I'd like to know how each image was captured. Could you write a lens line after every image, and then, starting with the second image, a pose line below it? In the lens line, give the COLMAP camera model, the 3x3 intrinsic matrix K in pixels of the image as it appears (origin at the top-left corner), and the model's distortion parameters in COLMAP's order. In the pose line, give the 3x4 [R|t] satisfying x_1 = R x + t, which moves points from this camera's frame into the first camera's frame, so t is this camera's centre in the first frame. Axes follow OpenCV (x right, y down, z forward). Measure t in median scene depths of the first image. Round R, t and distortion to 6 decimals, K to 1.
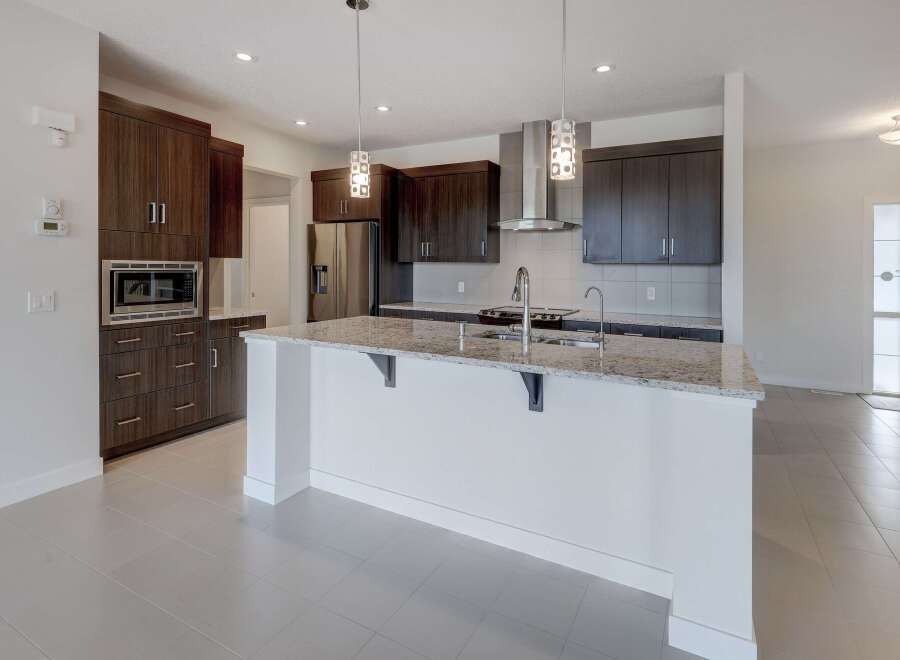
lens RADIAL K [[460.8, 0, 450.2], [0, 460.8, 283.5], [0, 0, 1]] dist [-0.005314, -0.000738]
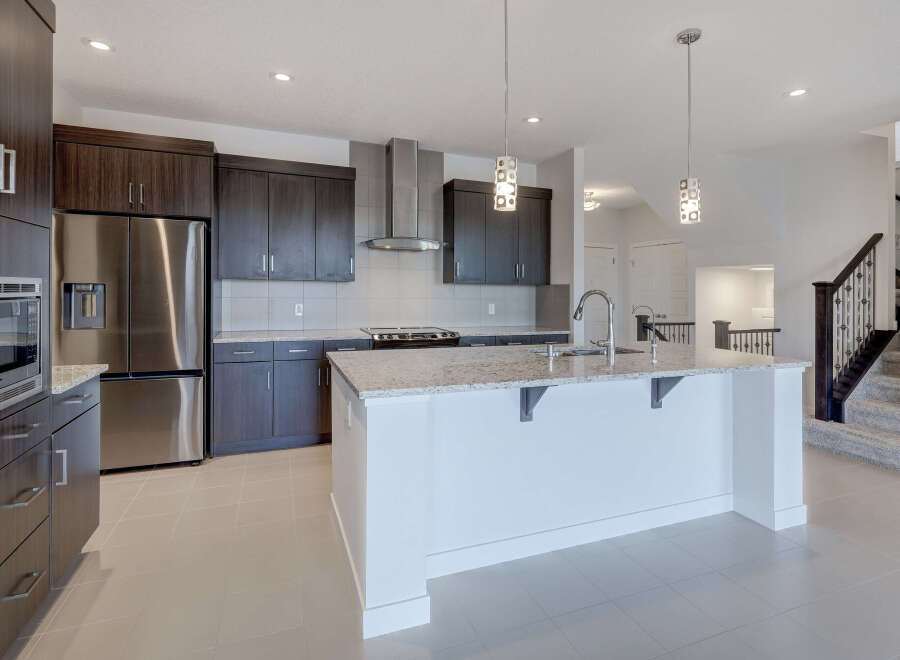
lens RADIAL K [[473.8, 0, 428.2], [0, 473.8, 293.4], [0, 0, 1]] dist [0.005990, -0.000089]
pose [[0.656798, -0.012381, 0.753965, -0.691032], [0.021585, 0.999764, -0.002386, -0.022085], [-0.753757, 0.017842, 0.656911, 0.375043]]
